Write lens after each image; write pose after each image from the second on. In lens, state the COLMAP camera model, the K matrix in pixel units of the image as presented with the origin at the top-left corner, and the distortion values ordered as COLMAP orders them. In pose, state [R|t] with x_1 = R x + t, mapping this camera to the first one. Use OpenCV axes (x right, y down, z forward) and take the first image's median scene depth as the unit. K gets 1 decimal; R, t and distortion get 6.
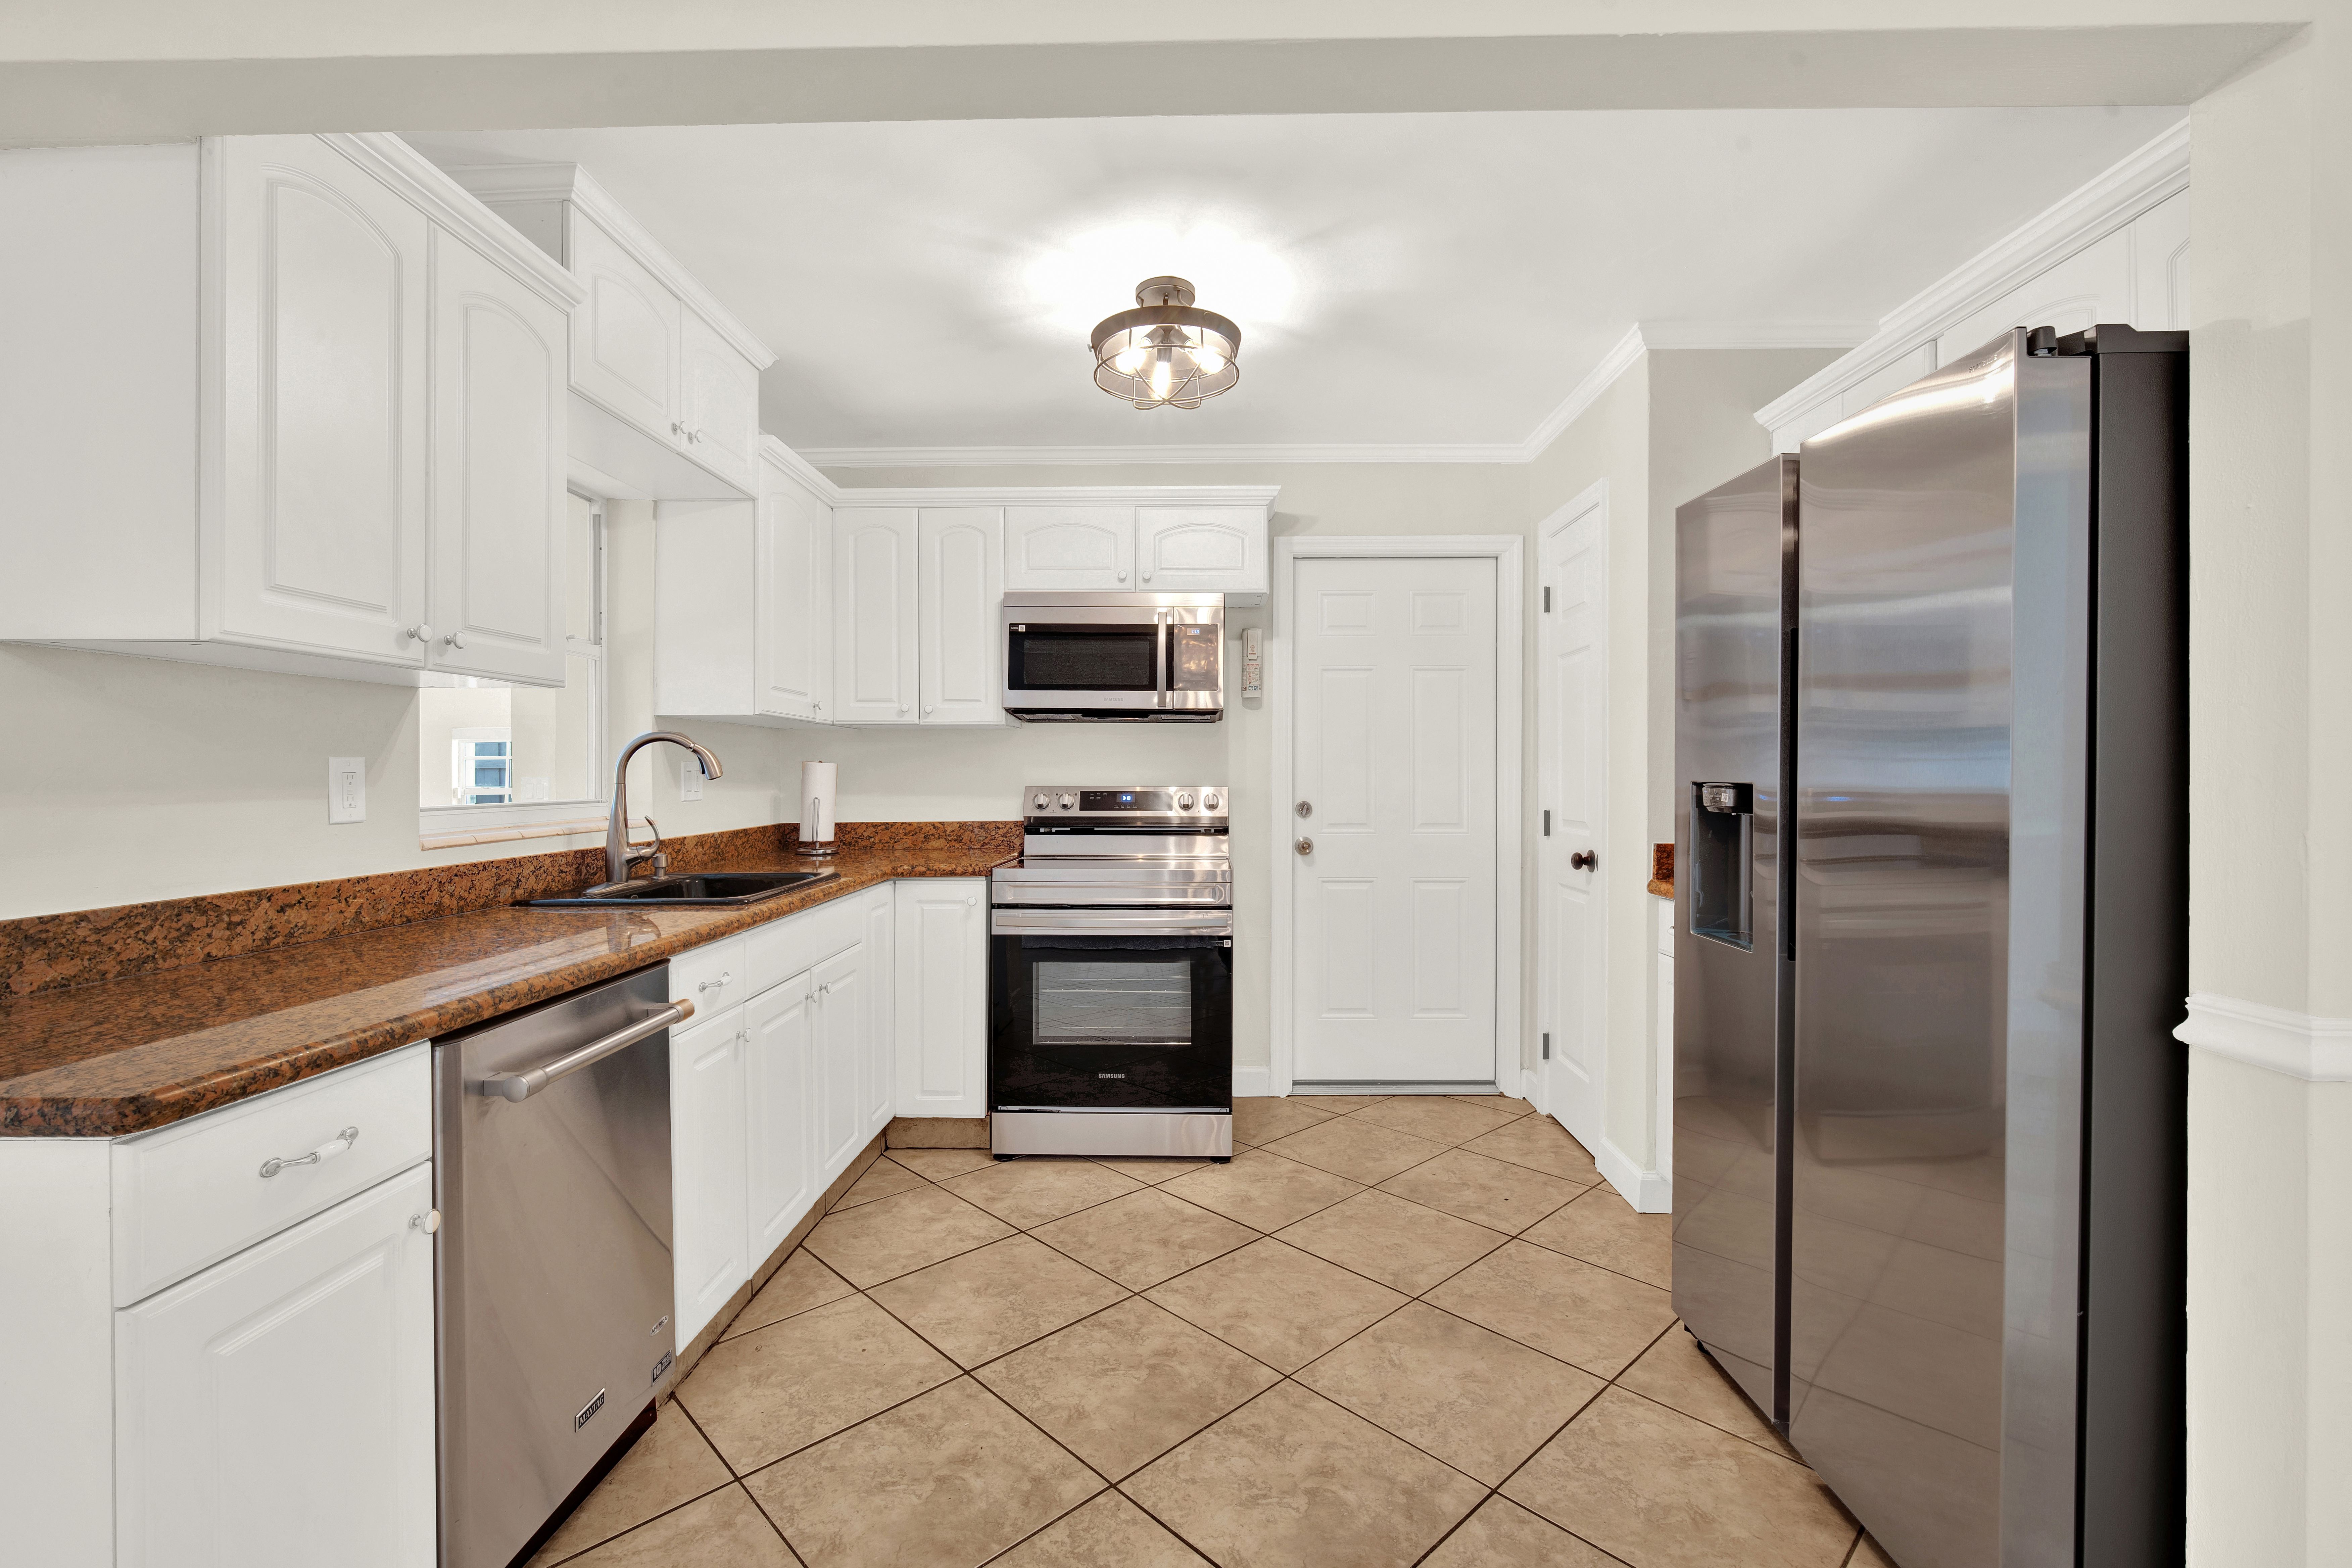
lens RADIAL K [[1033.3, 0, 1167.0], [0, 1033.3, 778.2], [0, 0, 1]] dist [-0.011566, 0.002482]
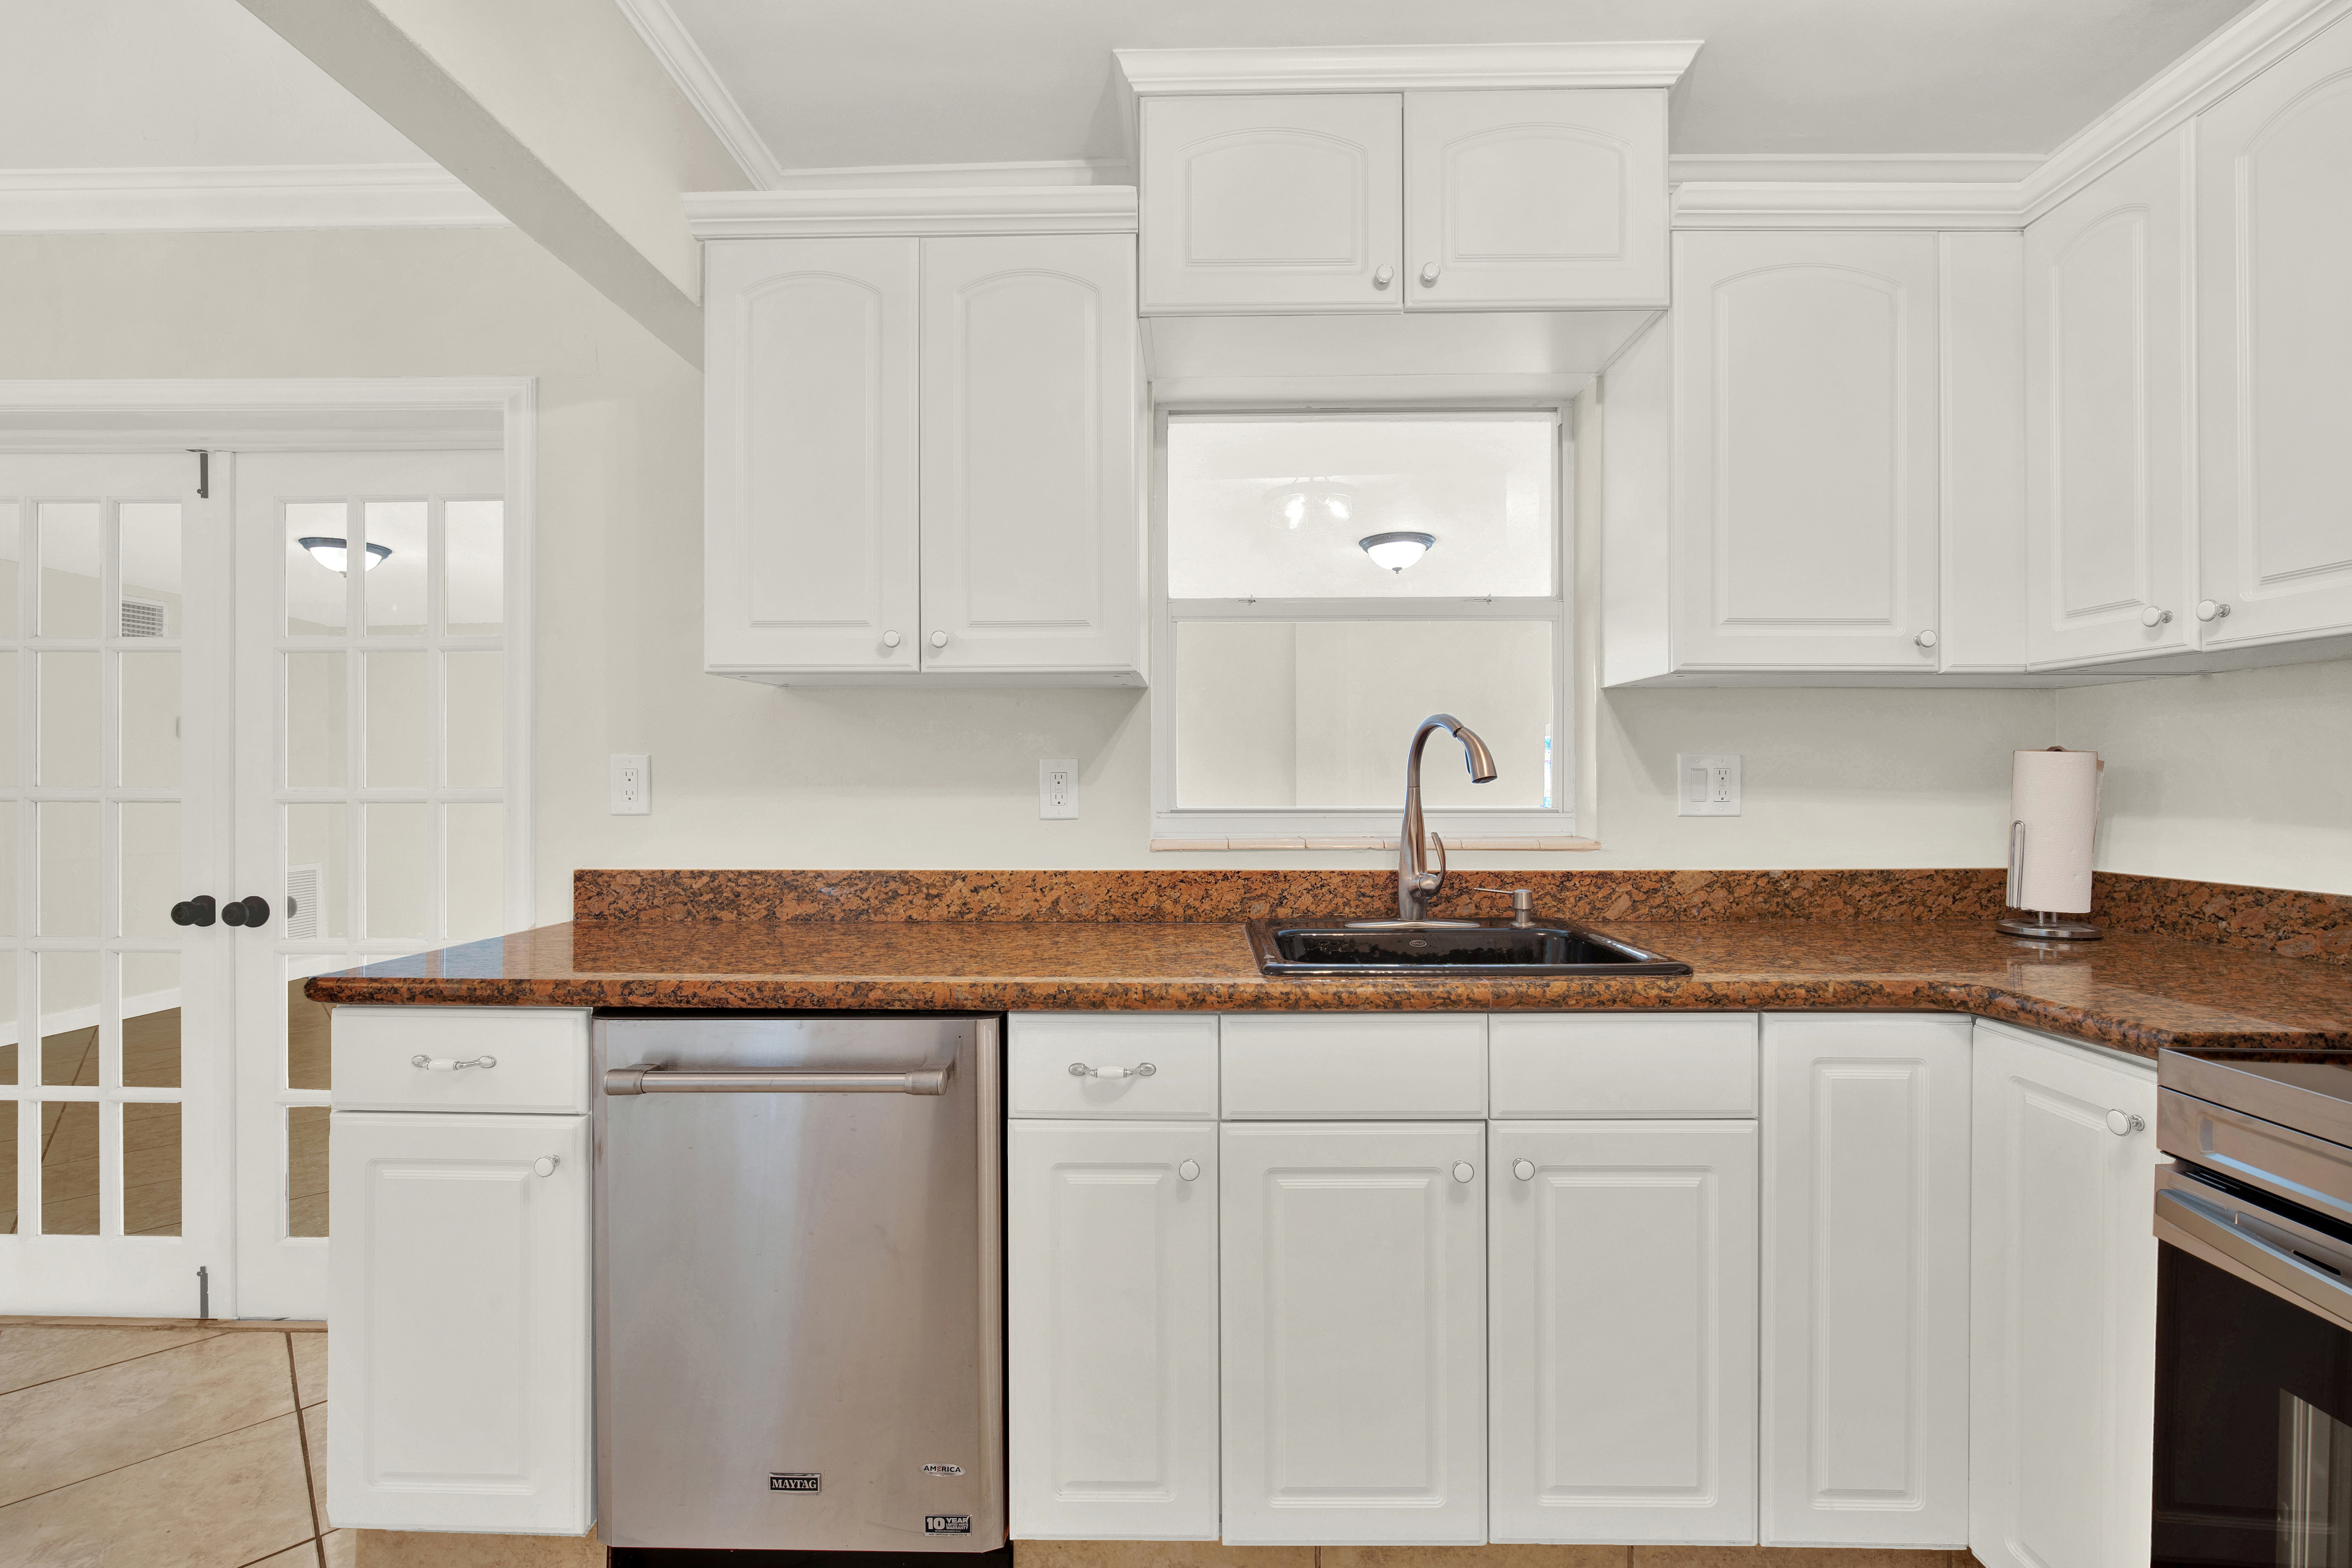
lens RADIAL K [[1033.3, 0, 1180.1], [0, 1033.3, 771.5], [0, 0, 1]] dist [-0.011566, 0.002482]
pose [[0.013363, -0.000452, -0.999911, 0.174266], [-0.004257, 0.999991, -0.000508, -0.003923], [0.999902, 0.004263, 0.013361, 0.675379]]
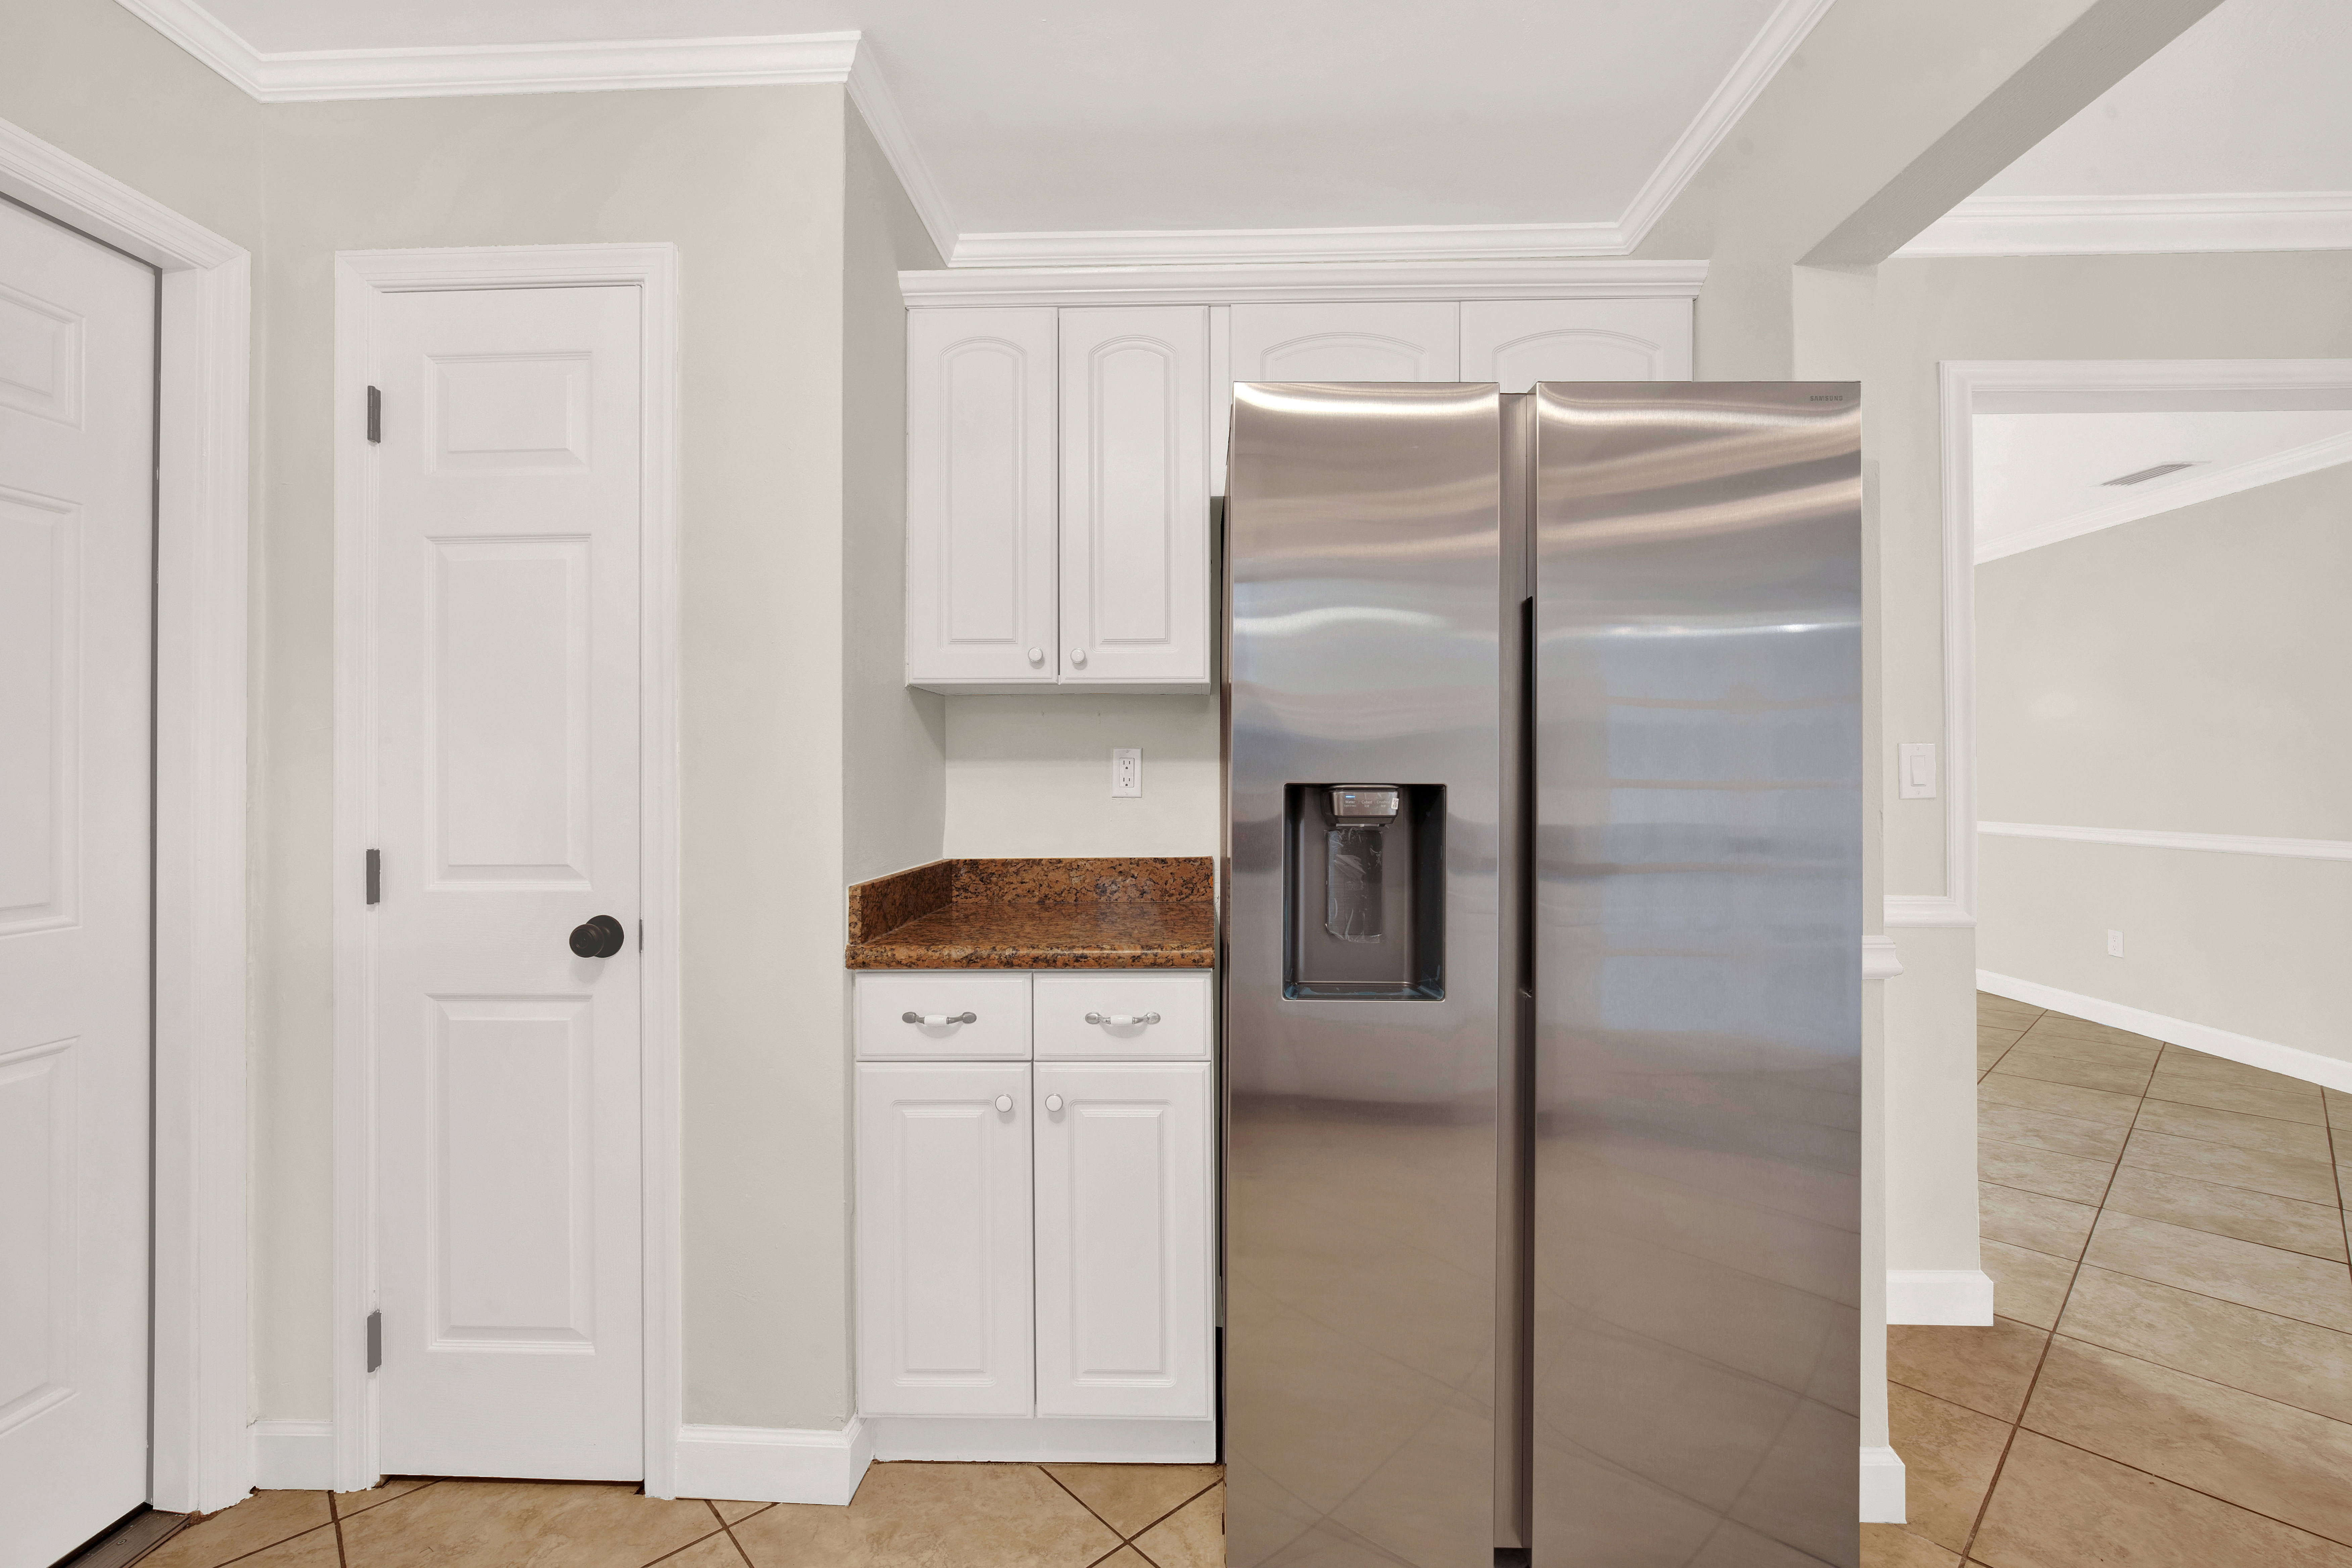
lens RADIAL K [[1033.2, 0, 1171.7], [0, 1033.2, 763.4], [0, 0, 1]] dist [-0.011566, 0.002482]
pose [[0.007524, 0.007132, 0.999946, -0.123459], [0.007974, 0.999942, -0.007192, -0.003682], [-0.999940, 0.008027, 0.007466, 0.704419]]
